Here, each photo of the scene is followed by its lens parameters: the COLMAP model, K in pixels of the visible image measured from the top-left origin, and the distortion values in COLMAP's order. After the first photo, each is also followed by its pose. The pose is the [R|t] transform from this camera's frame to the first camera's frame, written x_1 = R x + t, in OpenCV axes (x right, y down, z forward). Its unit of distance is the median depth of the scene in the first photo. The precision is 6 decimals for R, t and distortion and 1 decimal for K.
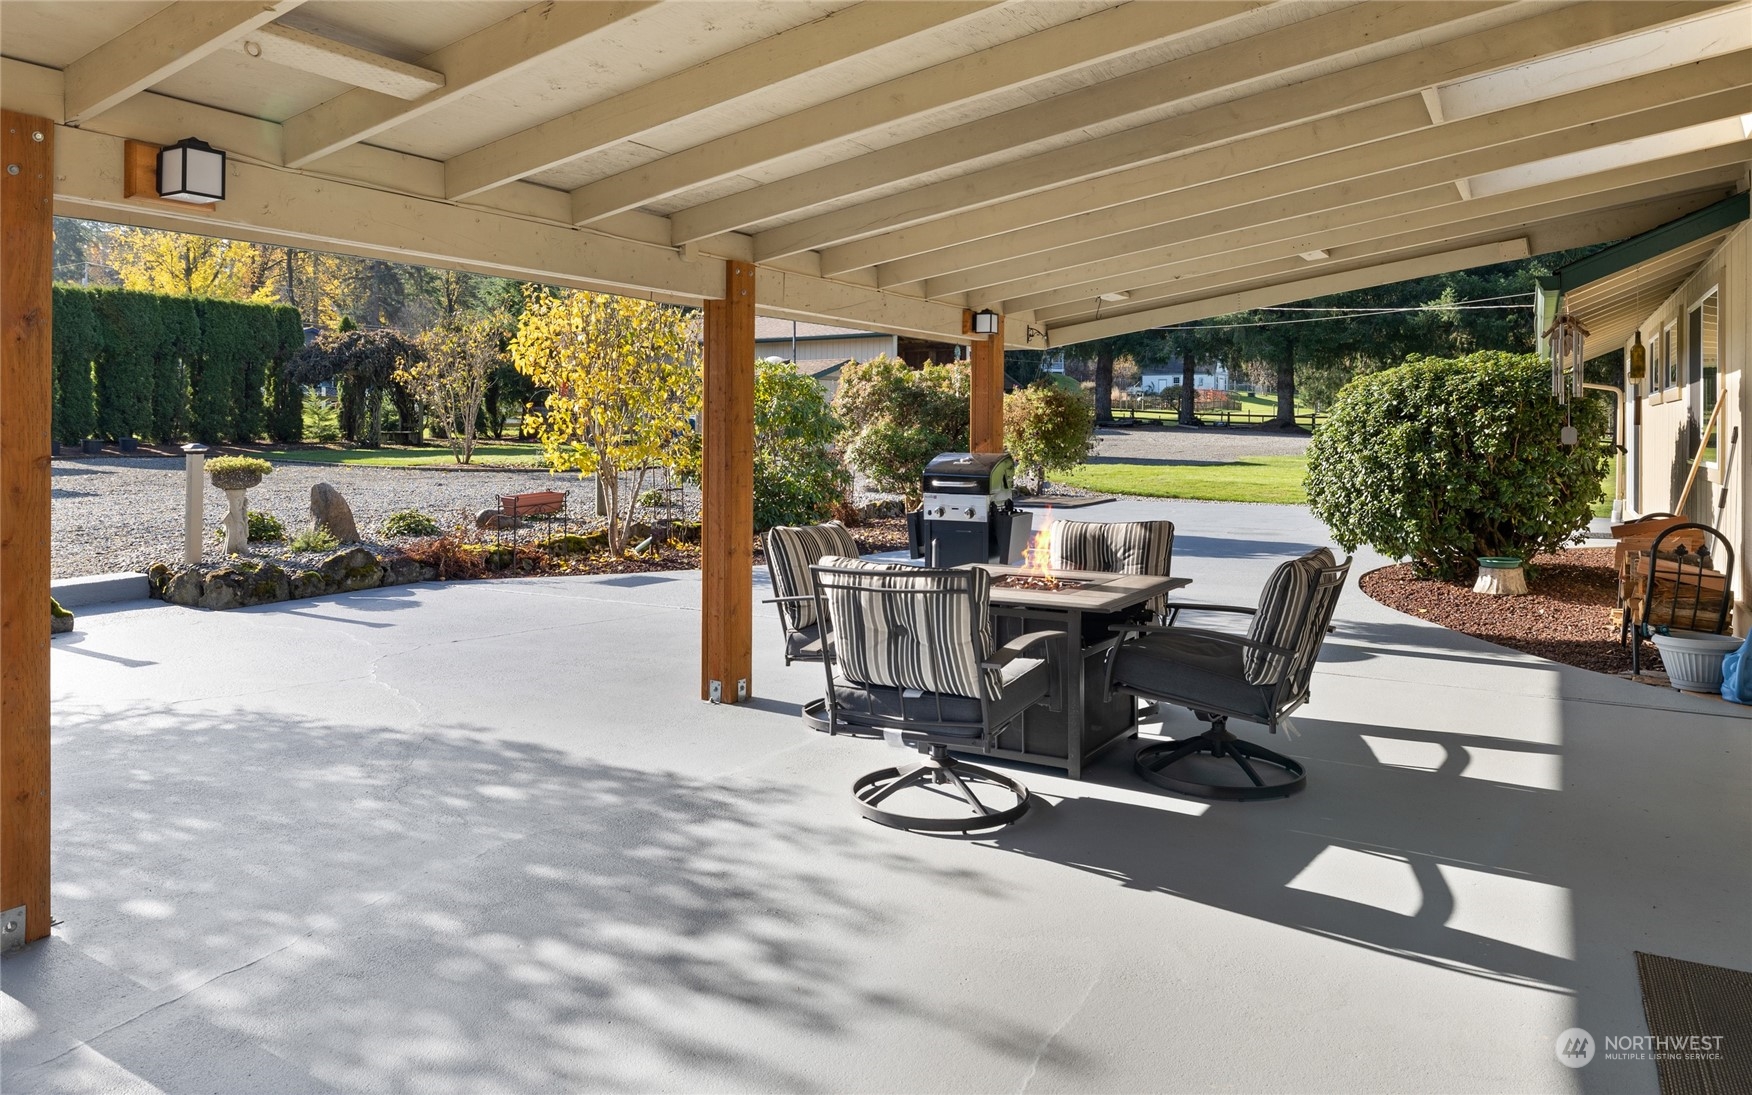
lens RADIAL K [[1114.3, 0, 873.2], [0, 1114.3, 578.9], [0, 0, 1]] dist [-0.000268, -0.000348]
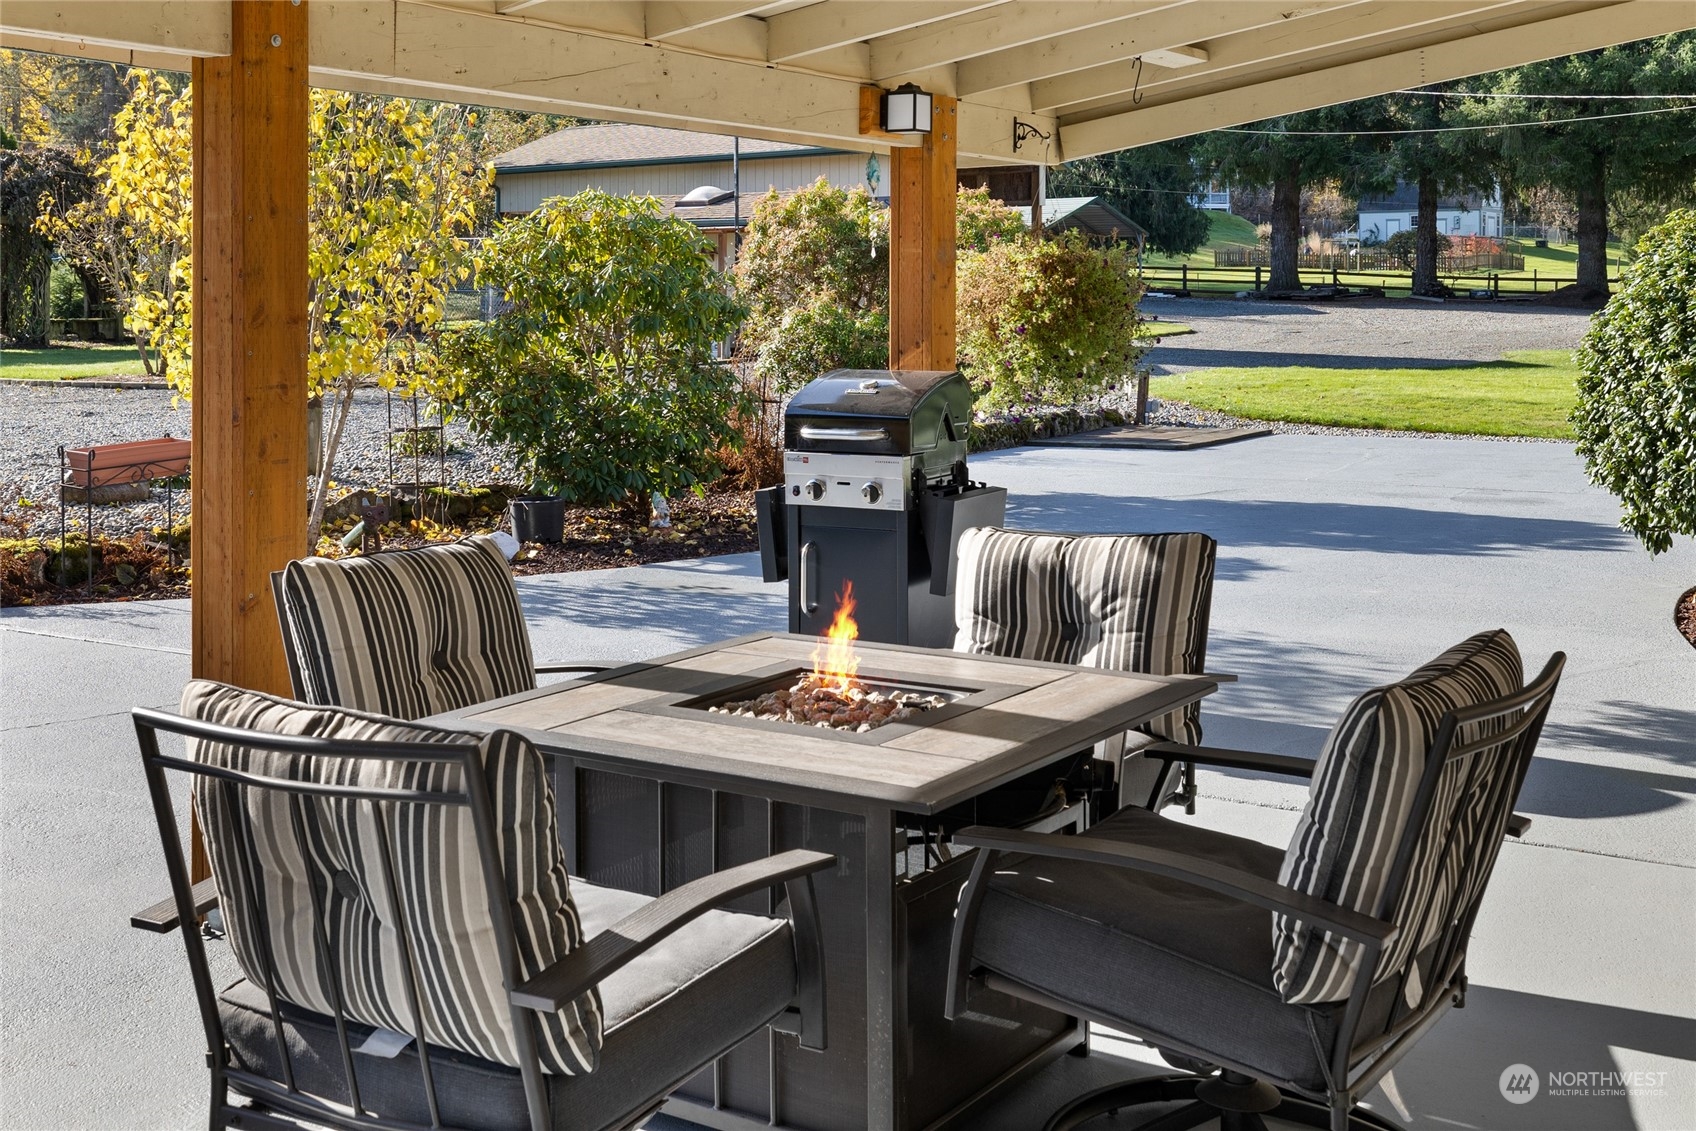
lens RADIAL K [[1875.5, 0, 848.0], [0, 1875.5, 565.5], [0, 0, 1]] dist [-0.000196, 0.001807]
pose [[0.999732, -0.004359, -0.022732, 0.081013], [0.004426, 0.999986, 0.002918, -0.024572], [0.022719, -0.003018, 0.999737, 0.136311]]
